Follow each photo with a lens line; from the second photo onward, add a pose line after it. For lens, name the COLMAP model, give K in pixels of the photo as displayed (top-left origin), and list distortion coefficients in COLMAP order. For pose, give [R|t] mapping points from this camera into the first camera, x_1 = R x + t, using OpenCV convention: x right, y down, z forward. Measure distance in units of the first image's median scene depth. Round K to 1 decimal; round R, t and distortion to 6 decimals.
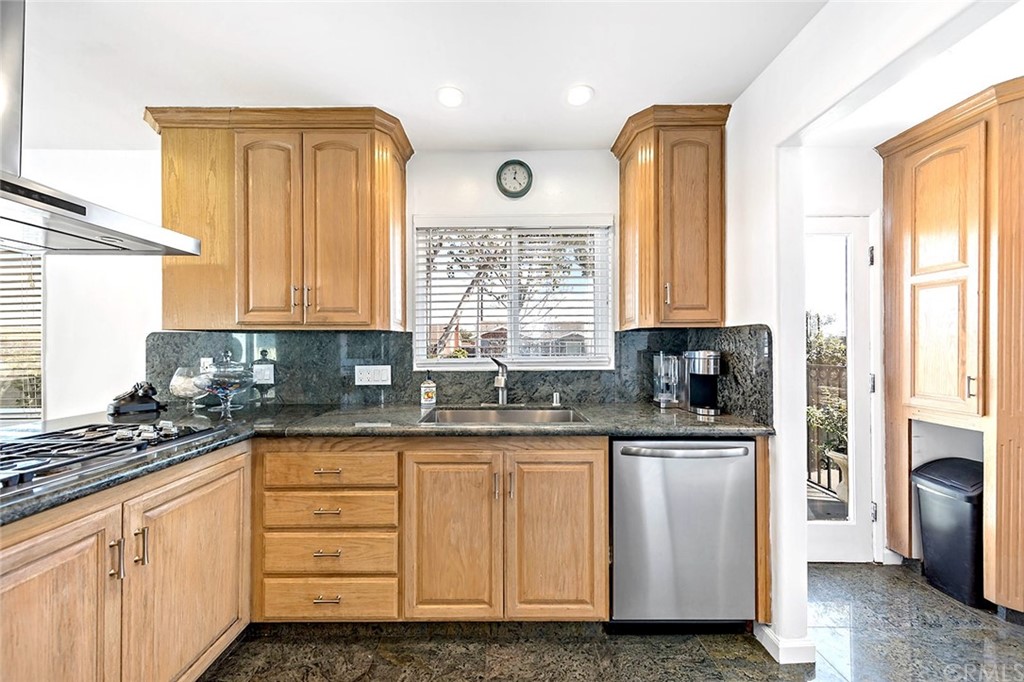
lens RADIAL K [[364.5, 0, 506.9], [0, 364.5, 345.9], [0, 0, 1]] dist [0.012743, -0.003076]
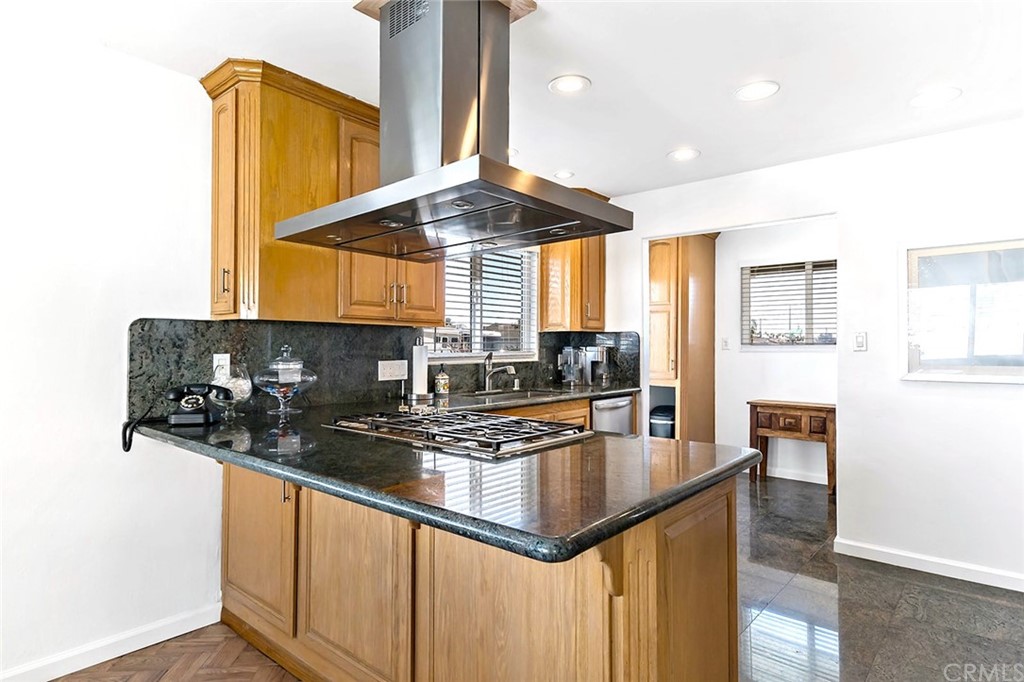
lens RADIAL K [[550.2, 0, 505.4], [0, 550.2, 340.9], [0, 0, 1]] dist [0.021694, -0.001915]
pose [[0.654668, 0.011786, 0.755824, -1.563469], [-0.006684, 0.999930, -0.009803, 0.014465], [-0.755887, 0.001366, 0.654701, -0.271427]]
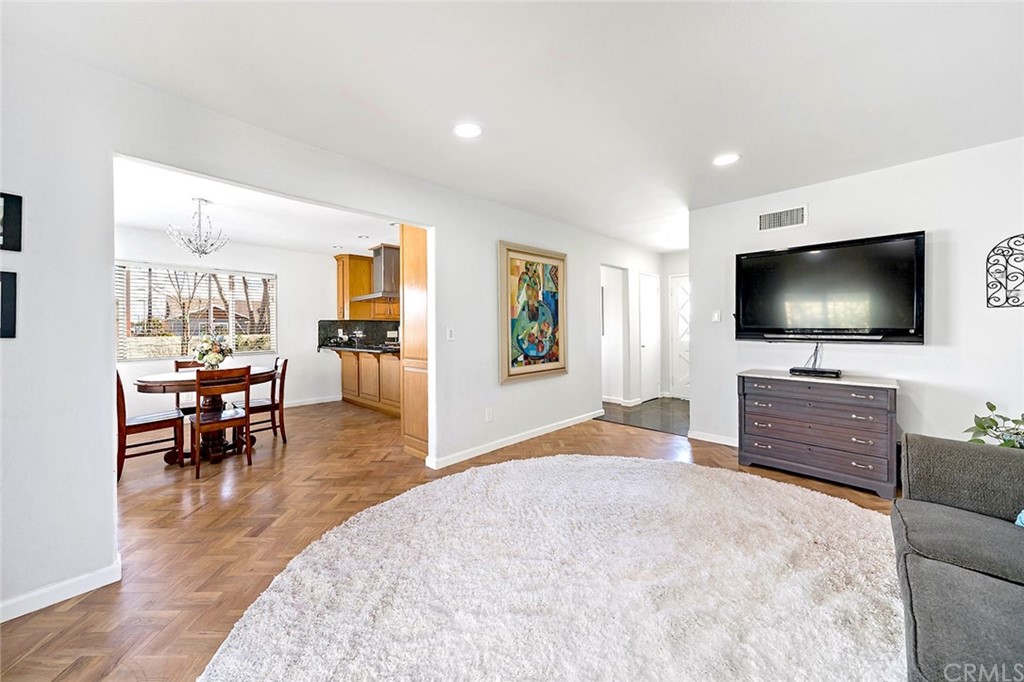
lens RADIAL K [[381.4, 0, 505.1], [0, 381.4, 329.1], [0, 0, 1]] dist [0.015163, -0.000061]
pose [[0.706721, -0.007806, 0.707449, -2.435973], [0.004920, 0.999969, 0.006119, 0.023992], [-0.707475, -0.000844, 0.706738, -2.478921]]
